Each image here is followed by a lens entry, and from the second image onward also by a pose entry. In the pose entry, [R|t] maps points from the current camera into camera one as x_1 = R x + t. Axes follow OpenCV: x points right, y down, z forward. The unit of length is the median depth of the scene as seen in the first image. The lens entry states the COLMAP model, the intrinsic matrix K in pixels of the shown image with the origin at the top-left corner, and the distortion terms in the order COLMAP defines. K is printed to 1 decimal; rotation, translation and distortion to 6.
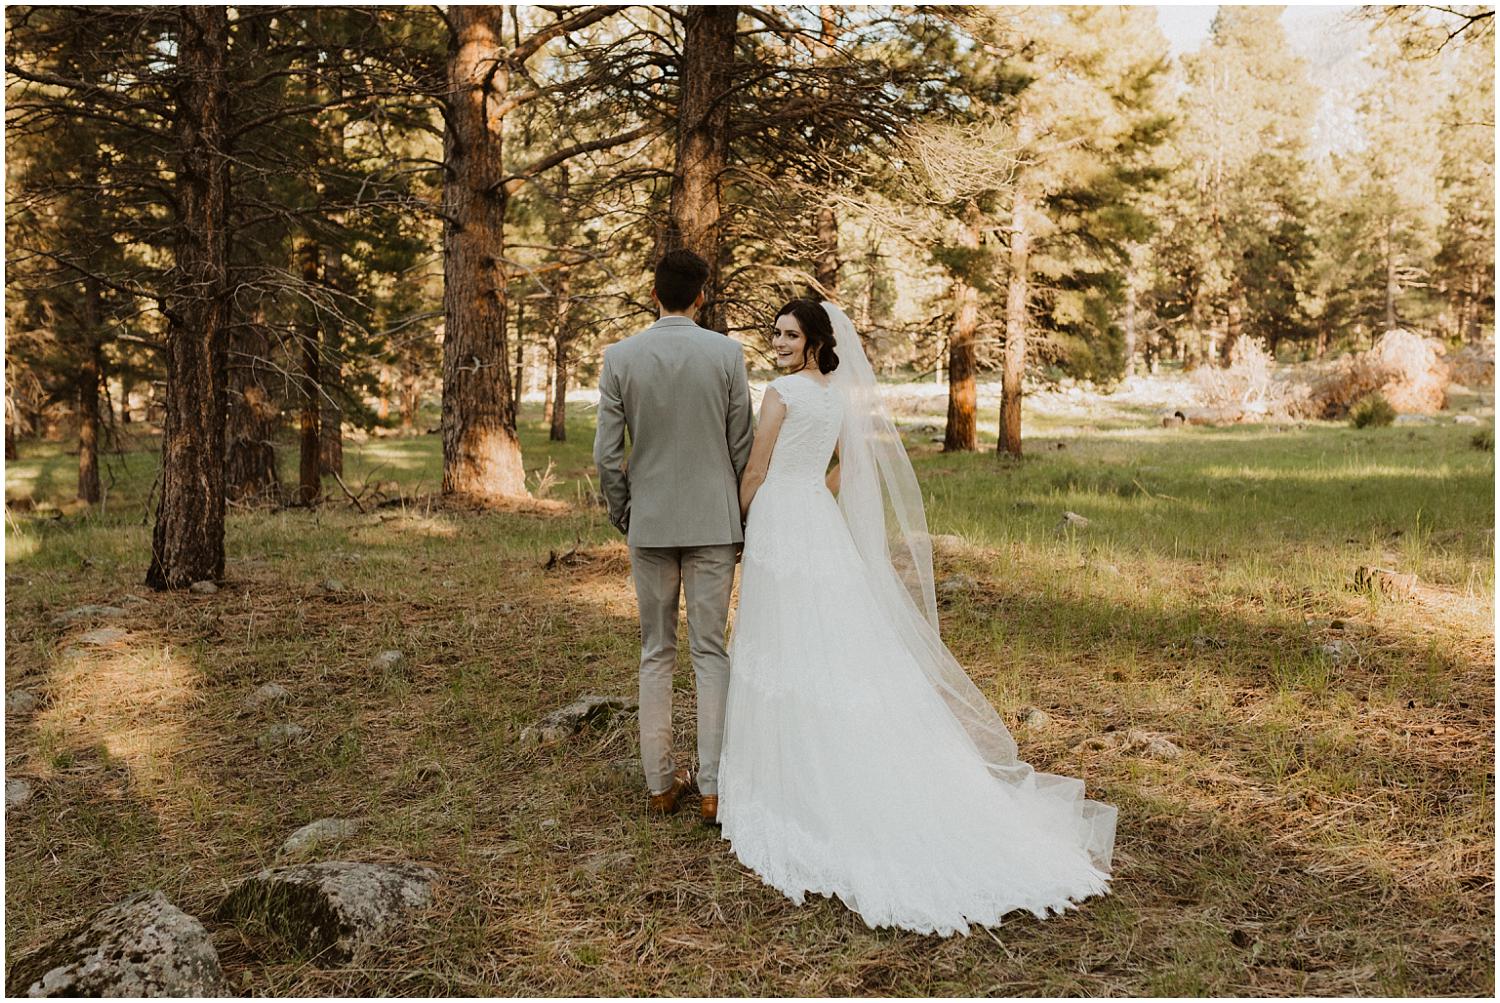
lens RADIAL K [[1447.1, 0, 750.0], [0, 1447.1, 501.5], [0, 0, 1]] dist [0.009618, -0.001092]
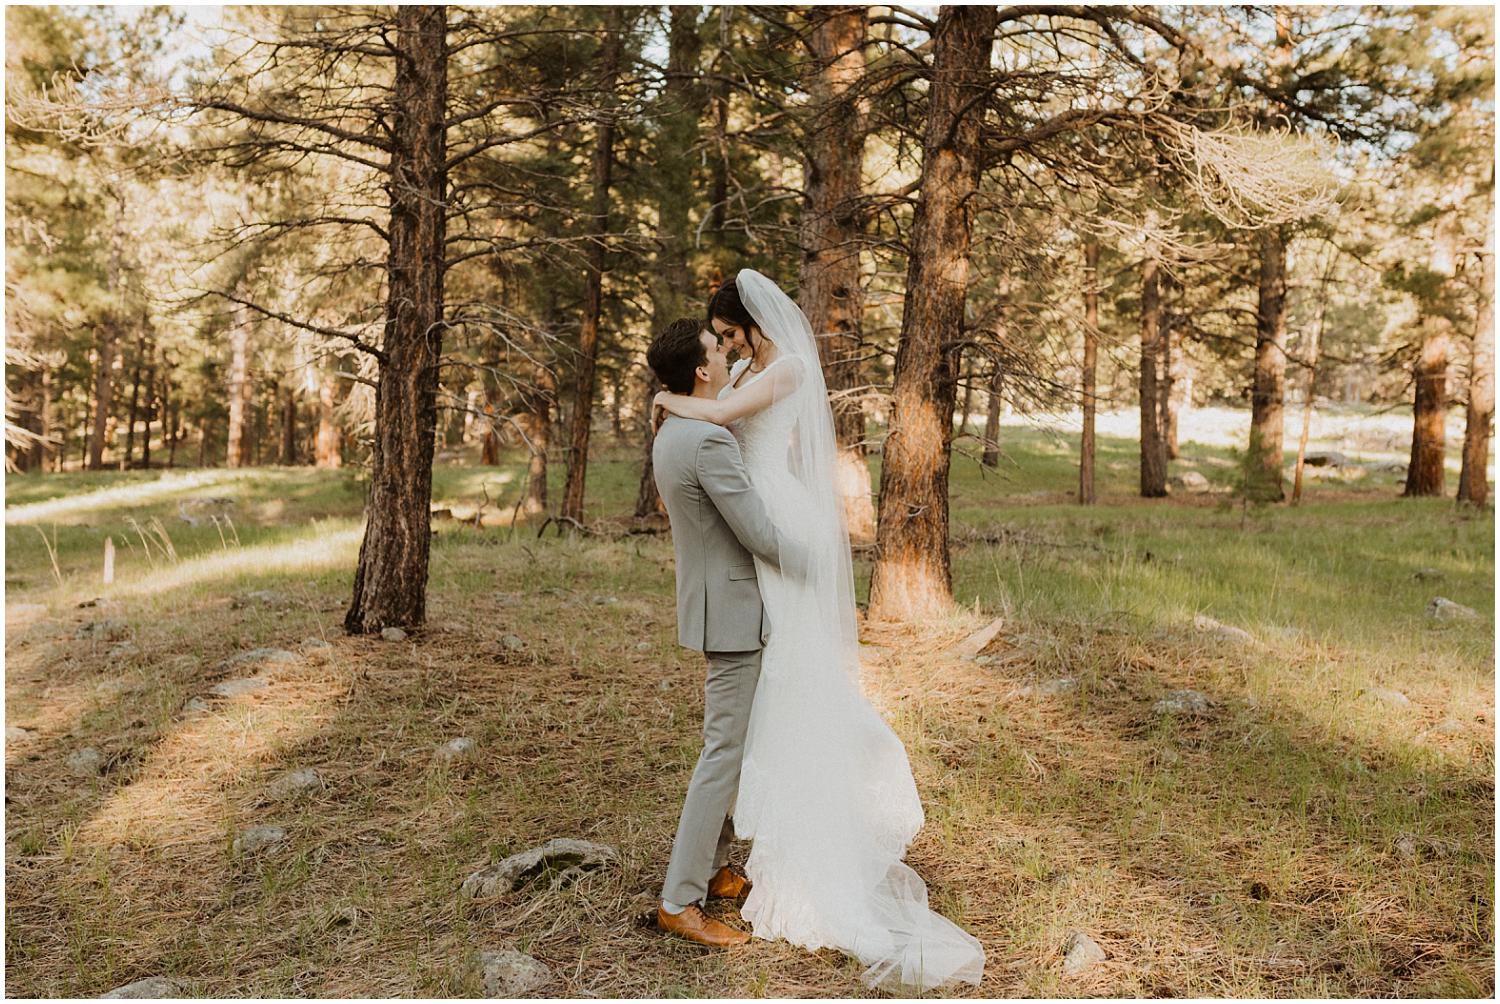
lens RADIAL K [[1447.1, 0, 750.0], [0, 1447.1, 502.0], [0, 0, 1]] dist [0.009618, -0.001092]
pose [[0.954919, 0.043116, -0.293720, 0.123992], [-0.047792, 0.998819, -0.008759, -0.029965], [0.292995, 0.022402, 0.955851, 0.134967]]
